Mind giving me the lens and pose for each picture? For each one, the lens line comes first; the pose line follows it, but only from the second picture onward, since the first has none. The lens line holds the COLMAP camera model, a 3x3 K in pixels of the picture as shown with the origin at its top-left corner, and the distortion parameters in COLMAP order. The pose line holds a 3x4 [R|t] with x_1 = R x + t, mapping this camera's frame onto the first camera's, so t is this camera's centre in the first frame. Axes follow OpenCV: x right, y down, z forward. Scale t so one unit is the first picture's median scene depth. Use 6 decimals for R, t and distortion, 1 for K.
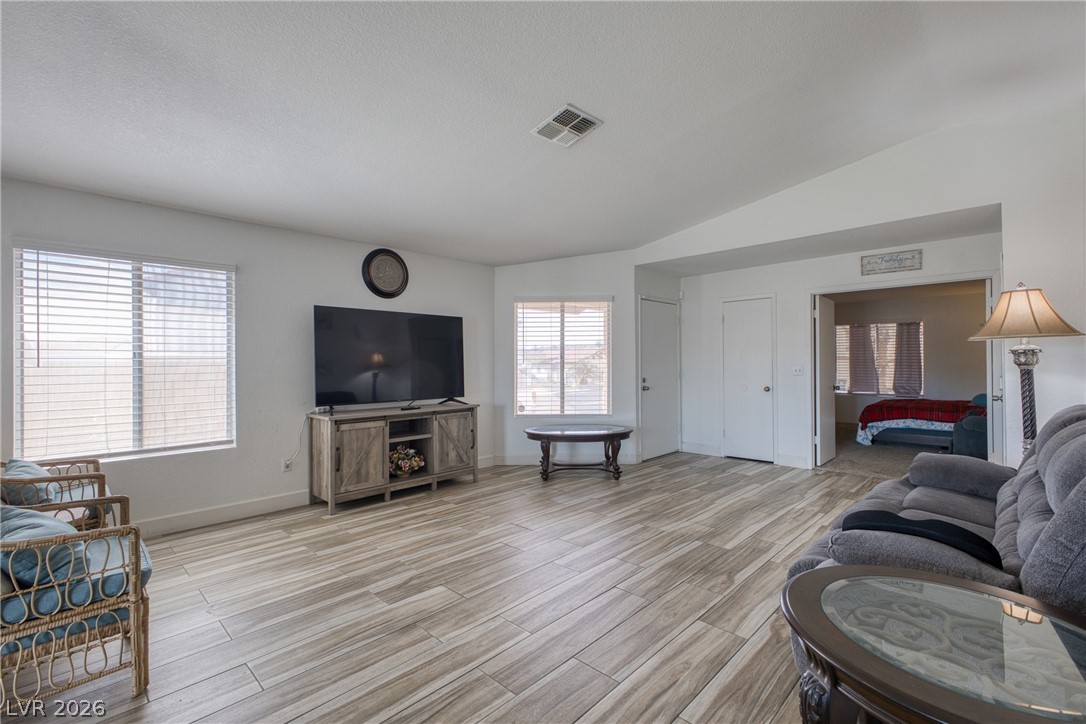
lens RADIAL K [[479.8, 0, 542.2], [0, 479.8, 360.2], [0, 0, 1]] dist [0.010502, 0.000094]
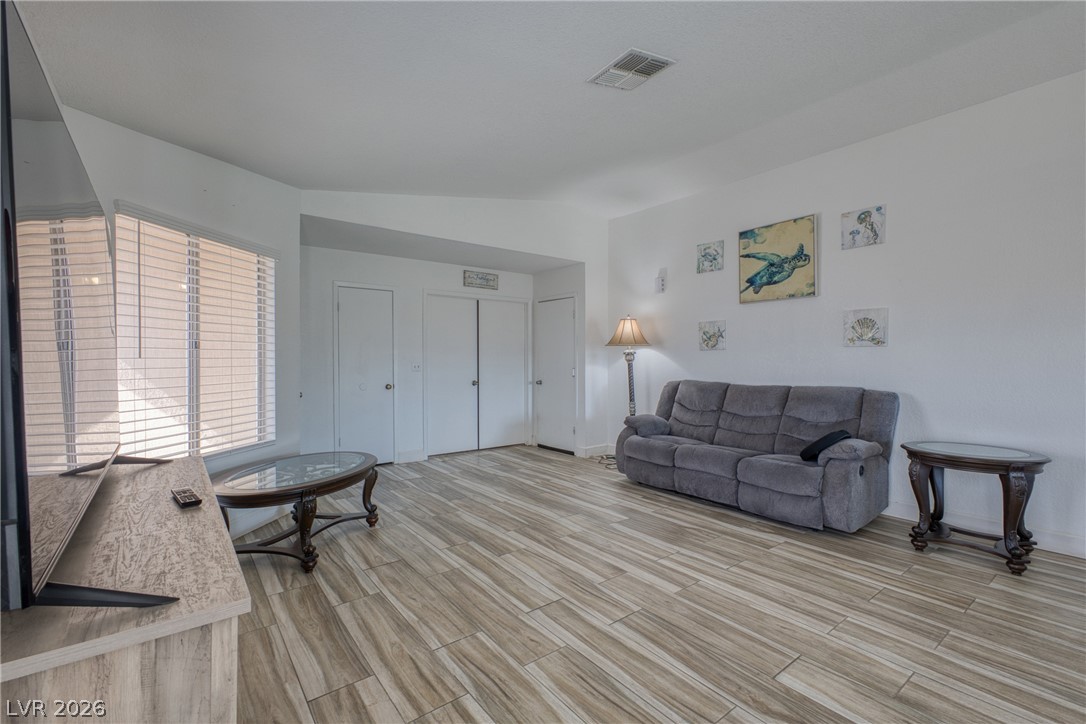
lens RADIAL K [[479.8, 0, 545.4], [0, 479.8, 365.8], [0, 0, 1]] dist [0.010502, 0.000094]
pose [[0.140640, -0.007734, 0.990031, -0.658943], [-0.005860, 0.999945, 0.008644, 0.012389], [-0.990043, -0.007017, 0.140587, 0.867799]]
